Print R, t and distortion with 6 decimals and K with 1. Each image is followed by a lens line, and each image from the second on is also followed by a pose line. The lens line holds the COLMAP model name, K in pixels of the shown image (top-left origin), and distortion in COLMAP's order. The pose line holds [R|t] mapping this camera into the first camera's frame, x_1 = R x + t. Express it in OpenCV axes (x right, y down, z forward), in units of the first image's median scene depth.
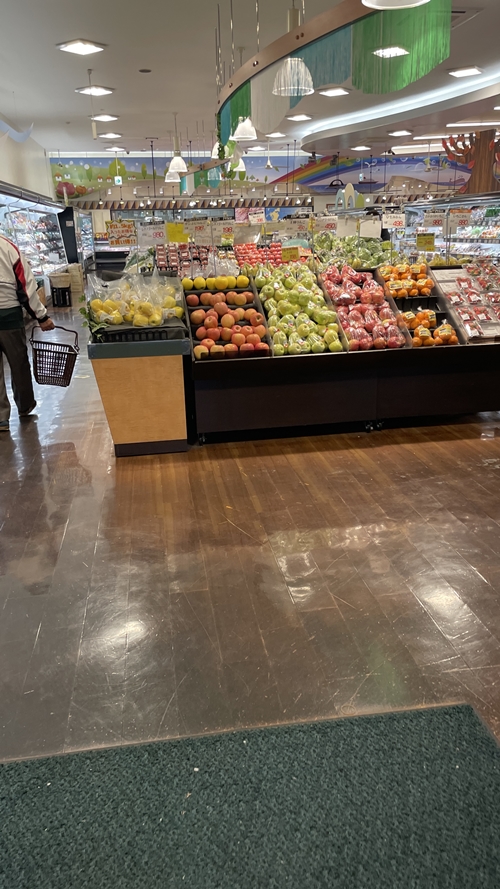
lens RADIAL K [[647.8, 0, 250.0], [0, 647.8, 444.5], [0, 0, 1]] dist [0.005785, 0.002387]
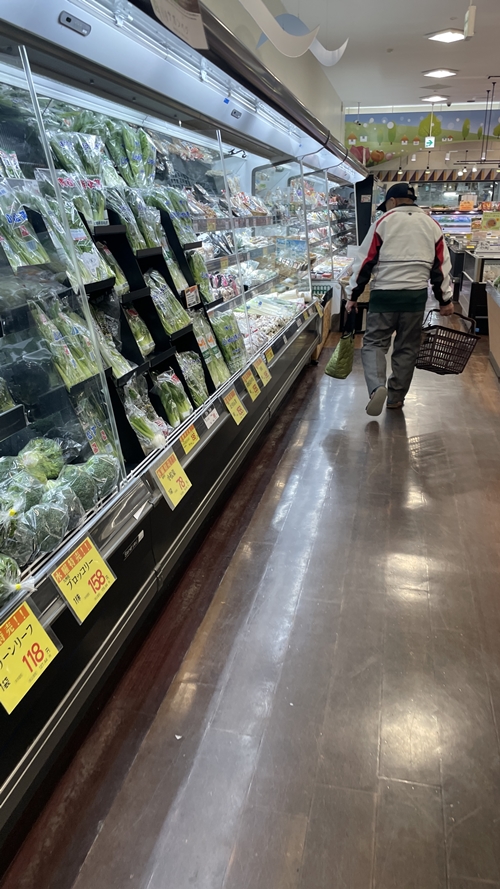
lens RADIAL K [[647.8, 0, 250.0], [0, 647.8, 444.5], [0, 0, 1]] dist [0.005785, 0.002387]
pose [[0.927222, 0.148083, -0.343993, -0.084806], [-0.137126, 0.988963, 0.056114, -0.071245], [0.348506, -0.004860, 0.937294, 0.213699]]
